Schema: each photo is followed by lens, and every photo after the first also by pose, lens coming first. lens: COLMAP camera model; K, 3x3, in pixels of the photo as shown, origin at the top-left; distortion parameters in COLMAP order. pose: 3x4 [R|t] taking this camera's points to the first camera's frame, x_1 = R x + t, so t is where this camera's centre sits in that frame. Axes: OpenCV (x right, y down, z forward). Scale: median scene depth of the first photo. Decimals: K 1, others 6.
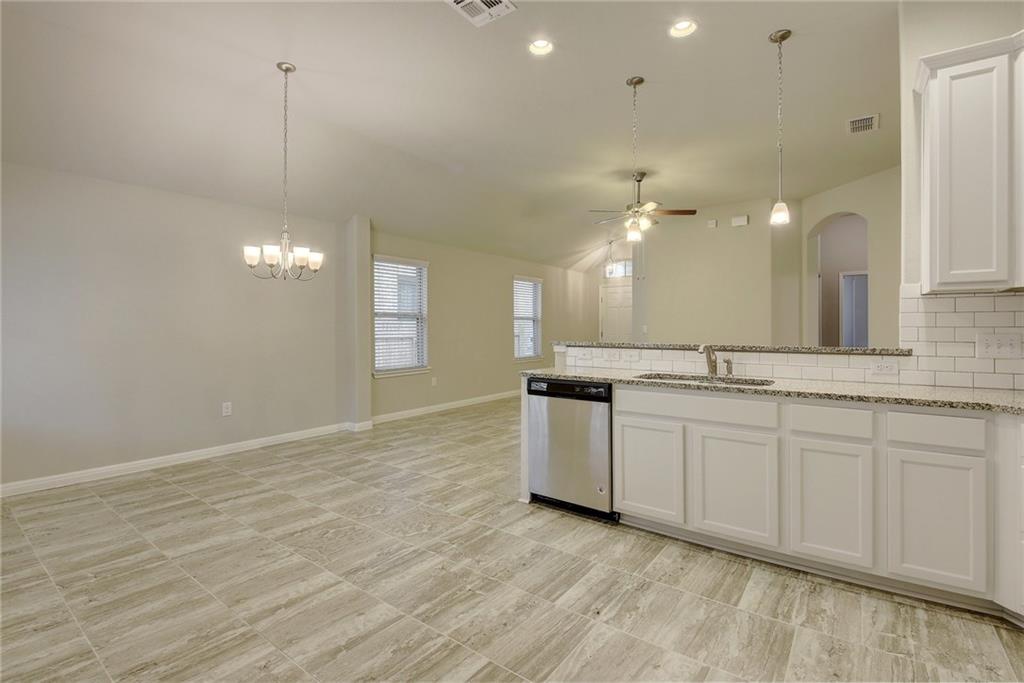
lens RADIAL K [[462.6, 0, 510.8], [0, 462.6, 326.1], [0, 0, 1]] dist [-0.001106, -0.012390]
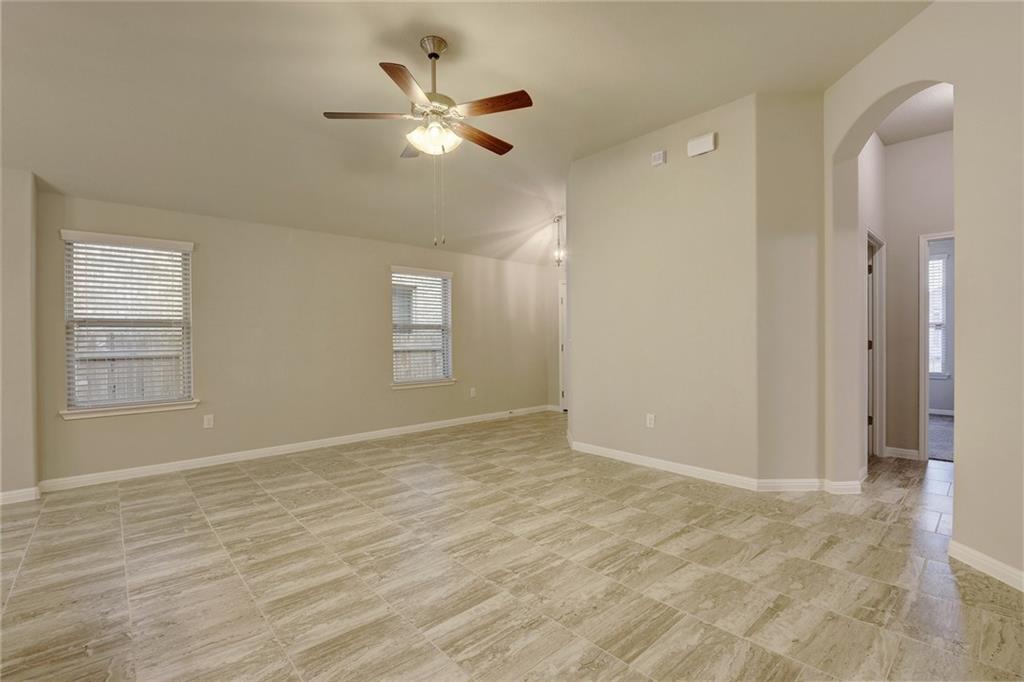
lens RADIAL K [[445.0, 0, 501.3], [0, 445.0, 345.9], [0, 0, 1]] dist [0.004787, -0.002085]
pose [[0.979836, -0.011677, -0.199463, 0.928020], [0.015528, 0.999722, 0.017753, 0.011987], [0.199200, -0.020492, 0.979745, 1.044463]]
